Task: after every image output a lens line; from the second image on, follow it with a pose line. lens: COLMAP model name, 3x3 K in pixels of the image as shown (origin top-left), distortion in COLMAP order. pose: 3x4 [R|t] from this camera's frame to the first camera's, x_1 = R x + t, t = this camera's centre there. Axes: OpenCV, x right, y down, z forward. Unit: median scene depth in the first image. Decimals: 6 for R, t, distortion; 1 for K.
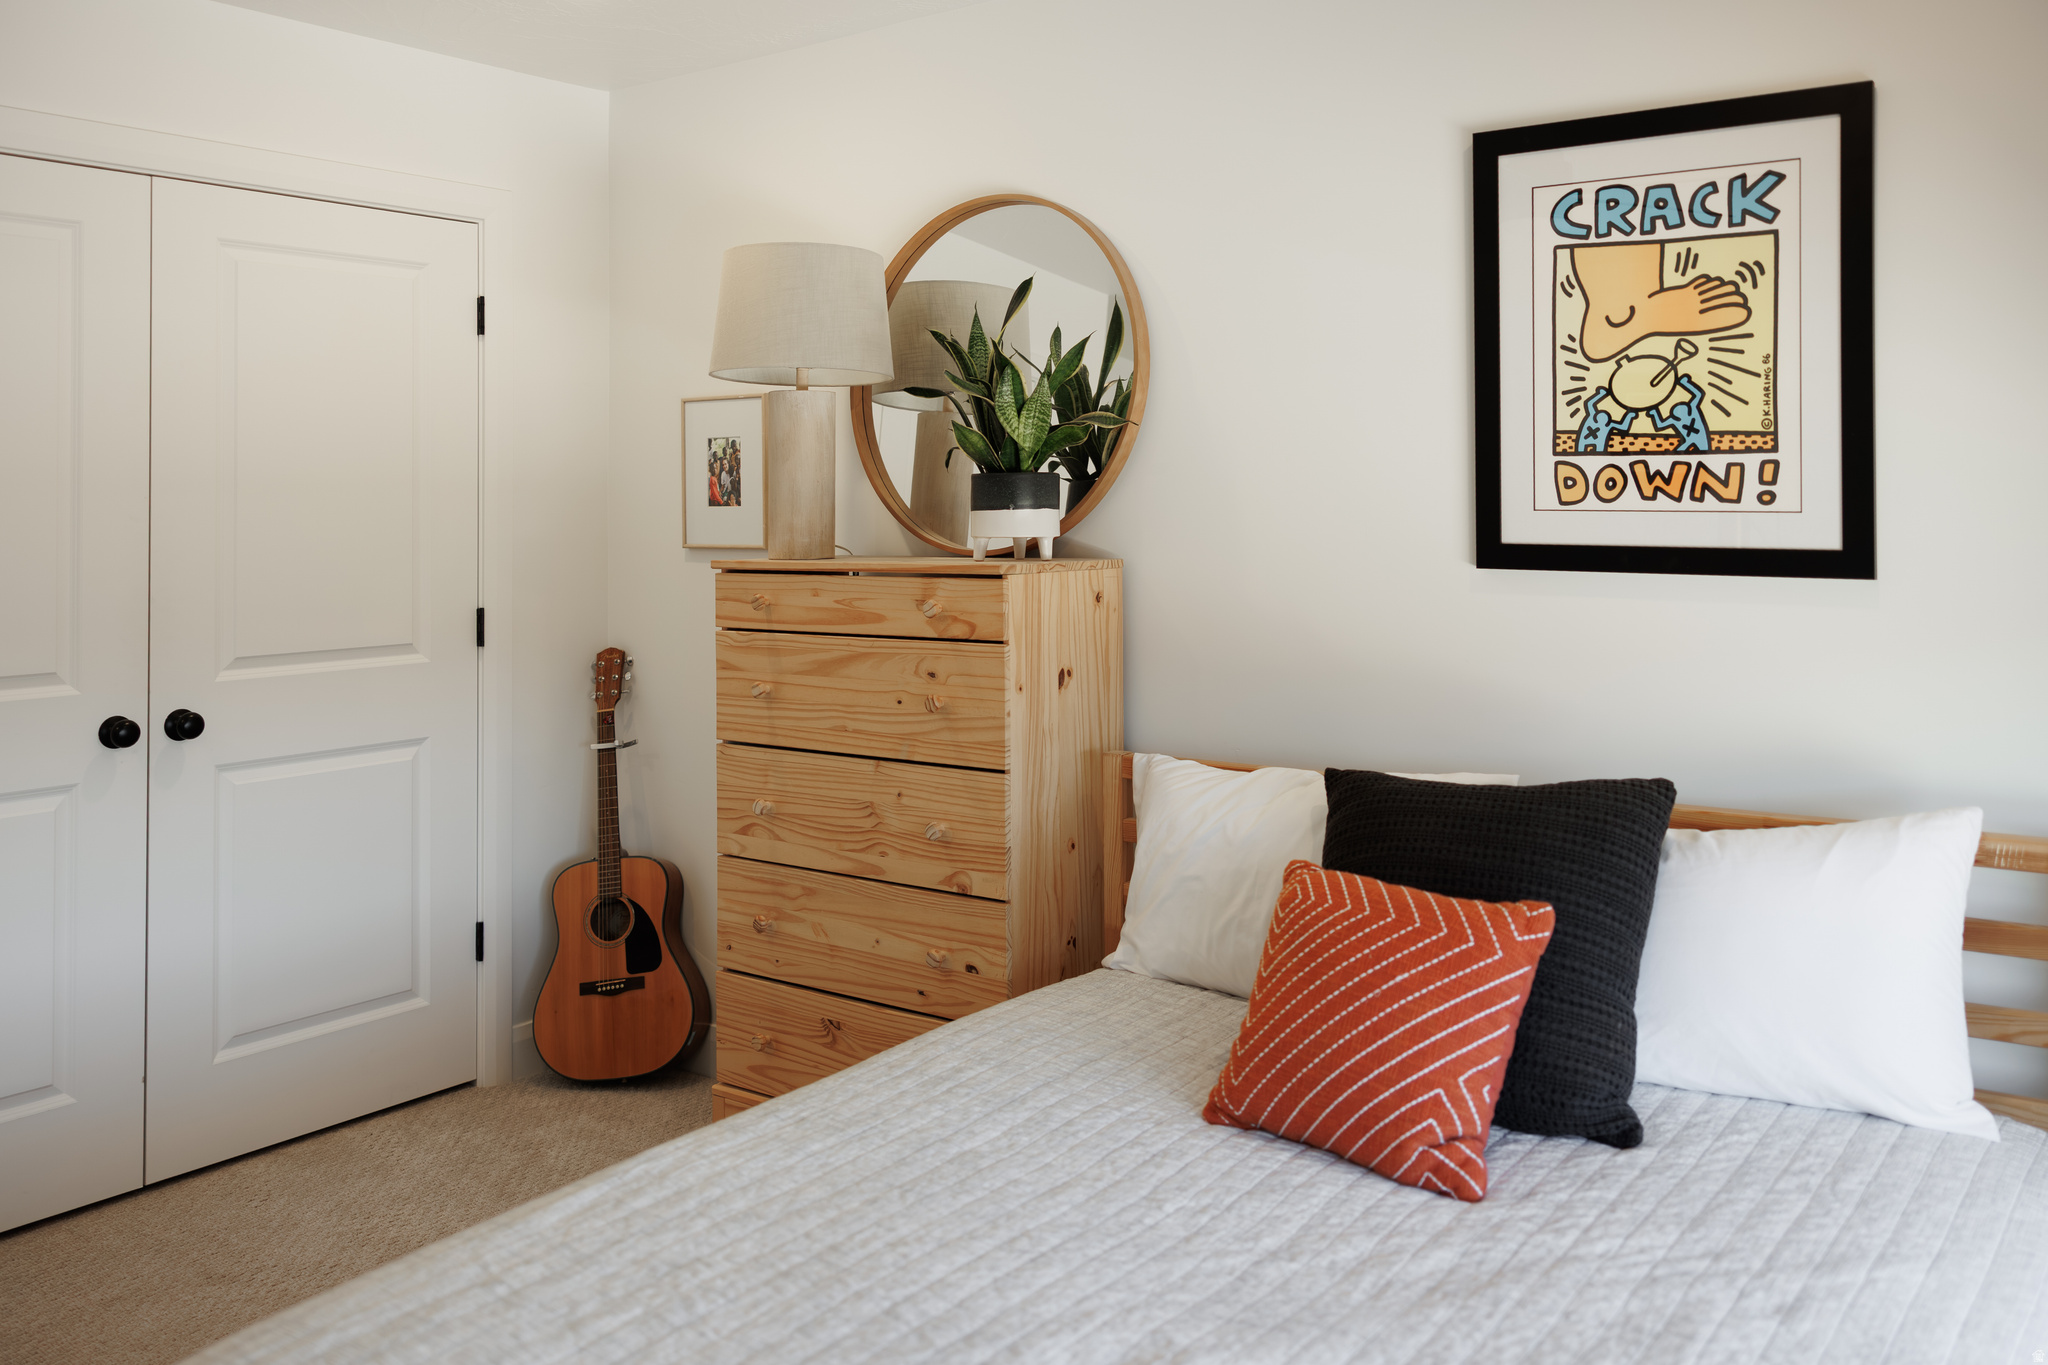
lens RADIAL K [[1672.3, 0, 1024.0], [0, 1672.3, 682.5], [0, 0, 1]] dist [-0.000423, 0.004168]
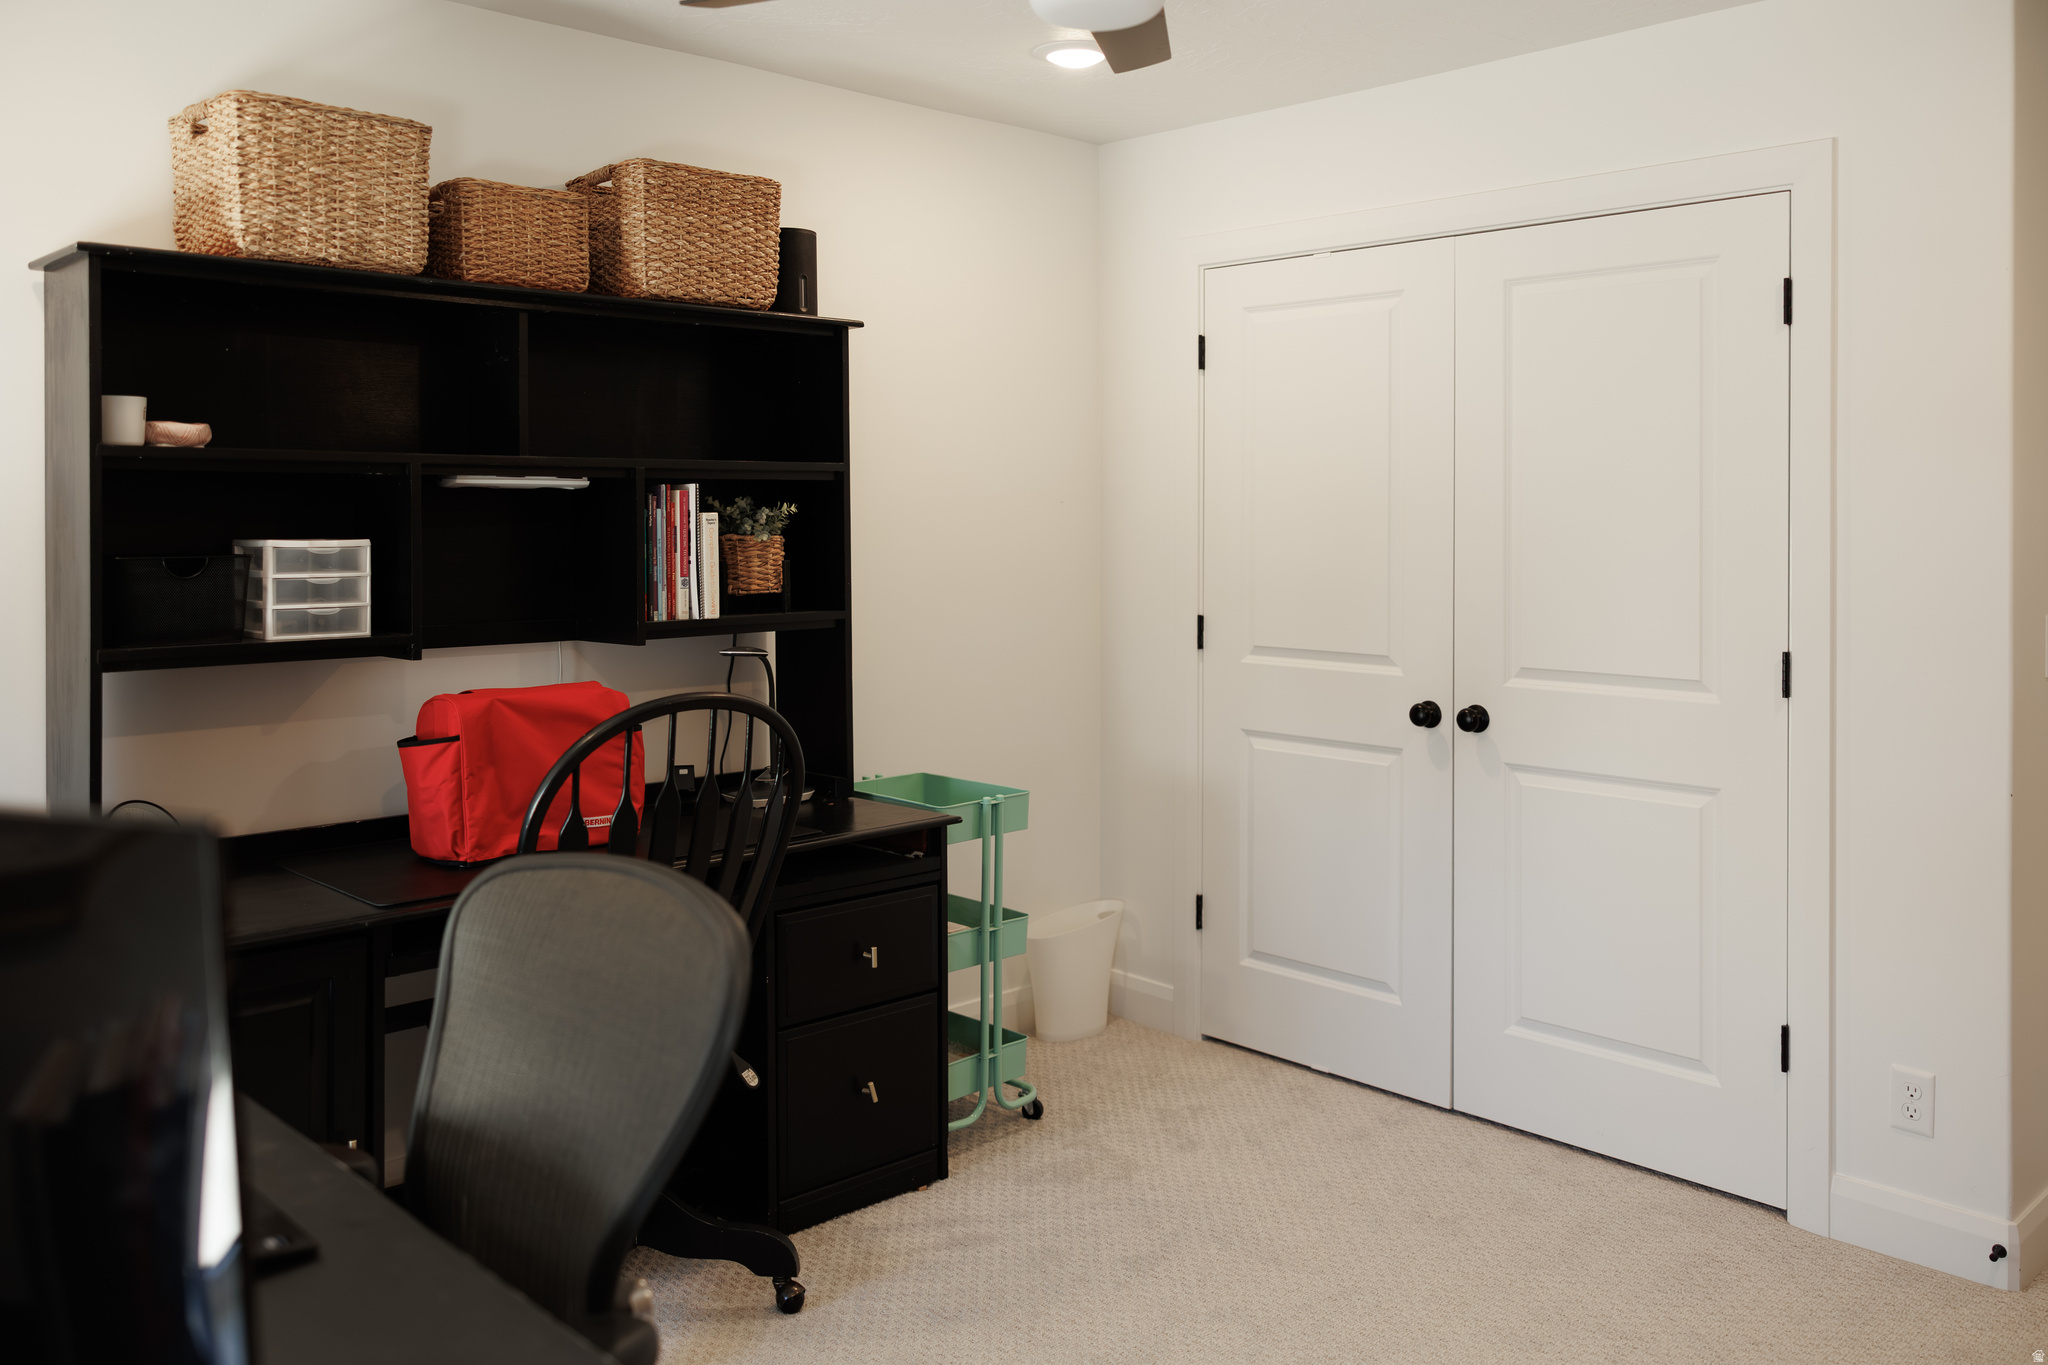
lens RADIAL K [[1672.3, 0, 1024.0], [0, 1672.3, 682.5], [0, 0, 1]] dist [-0.000423, 0.004168]
pose [[-0.212926, 0.091006, -0.972821, 0.623836], [-0.110527, 0.987019, 0.116525, -0.092058], [0.970797, 0.132334, -0.200104, 0.877483]]
